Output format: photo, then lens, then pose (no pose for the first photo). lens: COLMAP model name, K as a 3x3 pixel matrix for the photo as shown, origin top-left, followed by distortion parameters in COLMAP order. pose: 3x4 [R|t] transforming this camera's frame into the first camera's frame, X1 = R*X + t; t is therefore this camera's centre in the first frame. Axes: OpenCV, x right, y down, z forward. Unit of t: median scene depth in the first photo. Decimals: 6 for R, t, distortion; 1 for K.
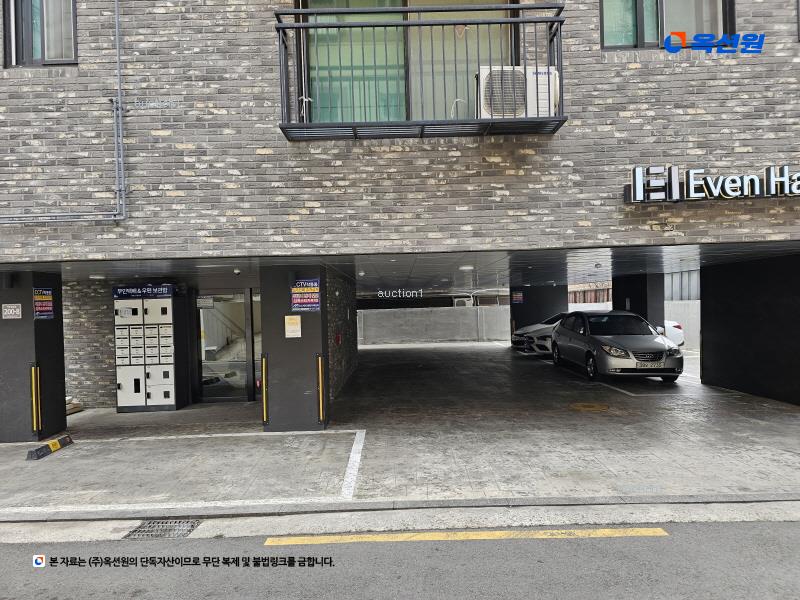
lens RADIAL K [[543.6, 0, 407.1], [0, 543.6, 322.1], [0, 0, 1]] dist [0.065917, -0.055133]
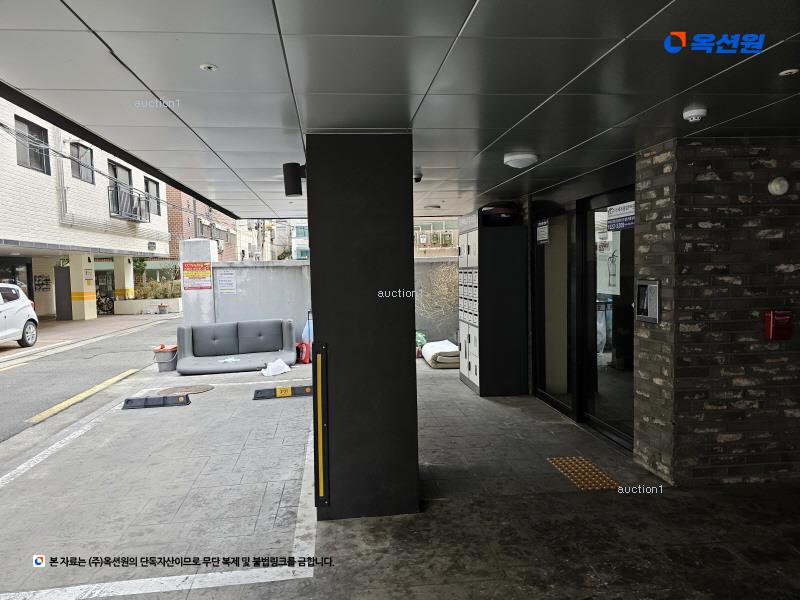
lens RADIAL K [[543.6, 0, 397.3], [0, 543.6, 302.8], [0, 0, 1]] dist [0.065917, -0.055133]
pose [[0.068748, 0.087318, -0.993805, 0.334399], [-0.010526, 0.996170, 0.086797, -0.015564], [0.997579, 0.004493, 0.069403, 1.264255]]
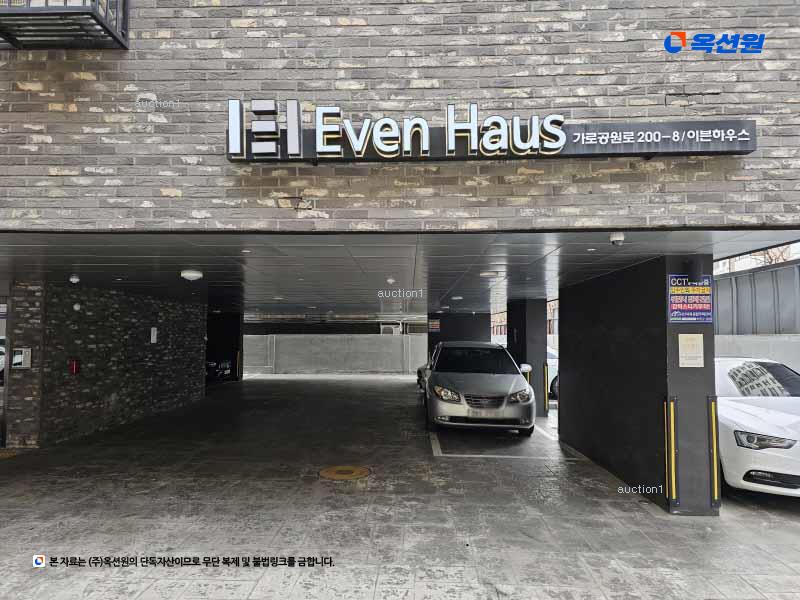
lens RADIAL K [[543.6, 0, 402.9], [0, 543.6, 318.6], [0, 0, 1]] dist [0.065917, -0.055133]
pose [[0.998794, 0.032219, -0.037051, 0.613802], [-0.034378, 0.997654, -0.059205, -0.009969], [0.035056, 0.060407, 0.997558, 0.398371]]
